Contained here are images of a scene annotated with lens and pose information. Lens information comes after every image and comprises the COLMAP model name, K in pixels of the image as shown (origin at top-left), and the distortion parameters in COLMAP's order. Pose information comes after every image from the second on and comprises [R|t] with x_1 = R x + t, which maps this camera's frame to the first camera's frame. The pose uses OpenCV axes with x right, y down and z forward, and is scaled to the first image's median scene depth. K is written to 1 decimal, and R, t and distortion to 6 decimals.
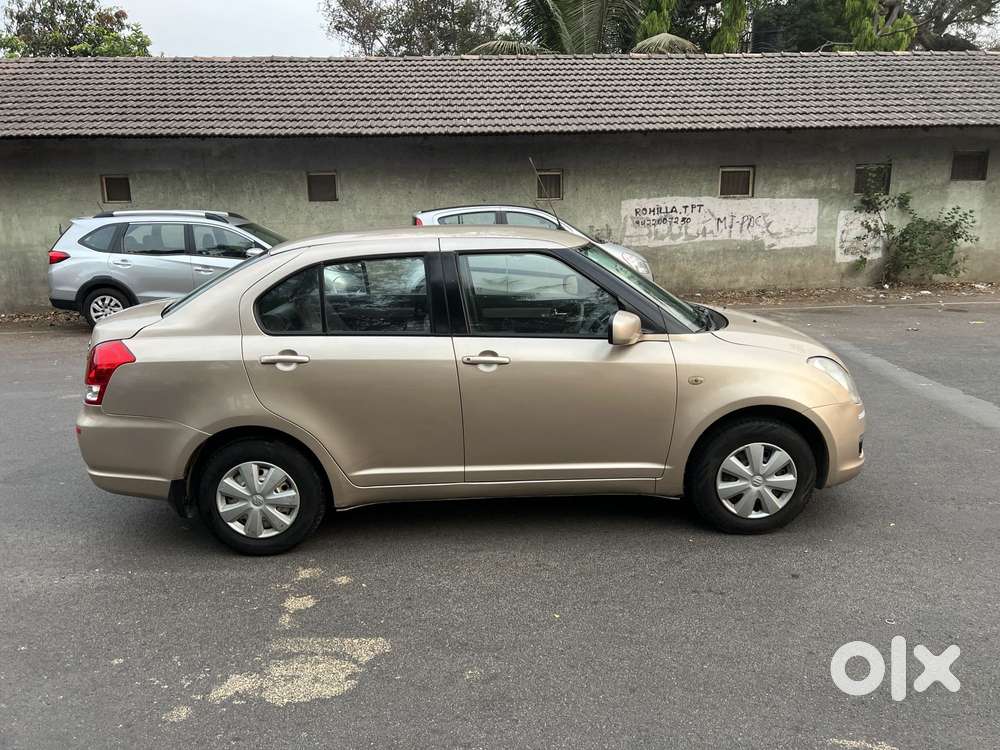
lens RADIAL K [[754.1, 0, 506.2], [0, 754.1, 373.2], [0, 0, 1]] dist [0.063155, -0.070623]
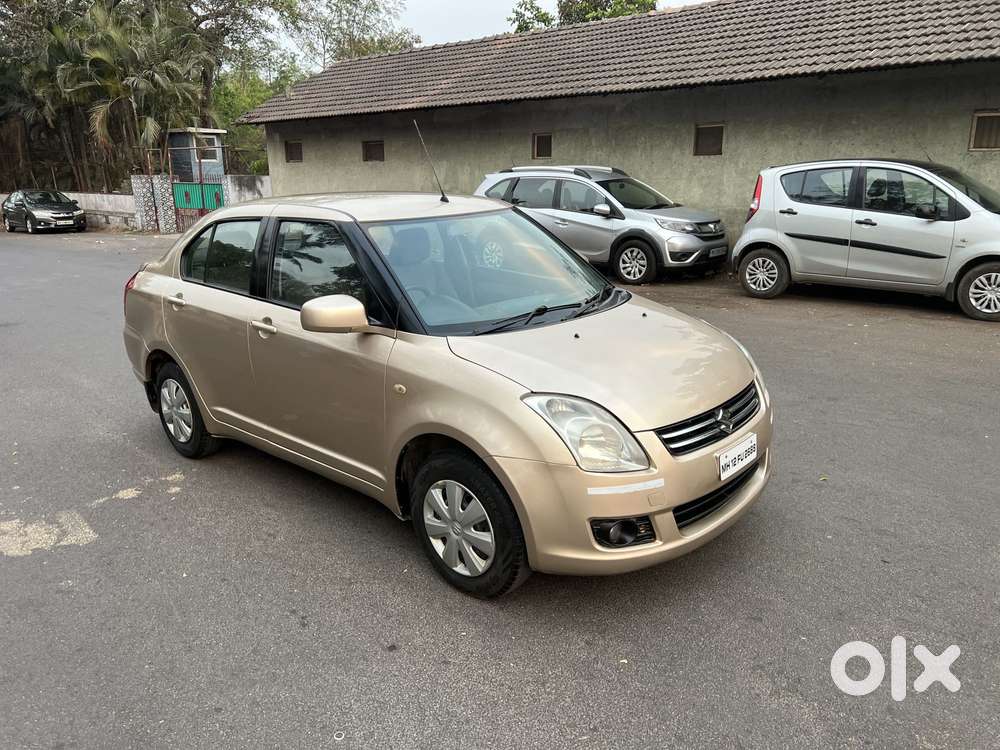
lens RADIAL K [[758.7, 0, 500.0], [0, 758.7, 375.0], [0, 0, 1]] dist [0.059260, -0.070197]
pose [[0.709602, 0.193099, -0.677627, 0.272113], [-0.148988, 0.981089, 0.123556, -0.038216], [0.688671, 0.013282, 0.724952, 0.139467]]
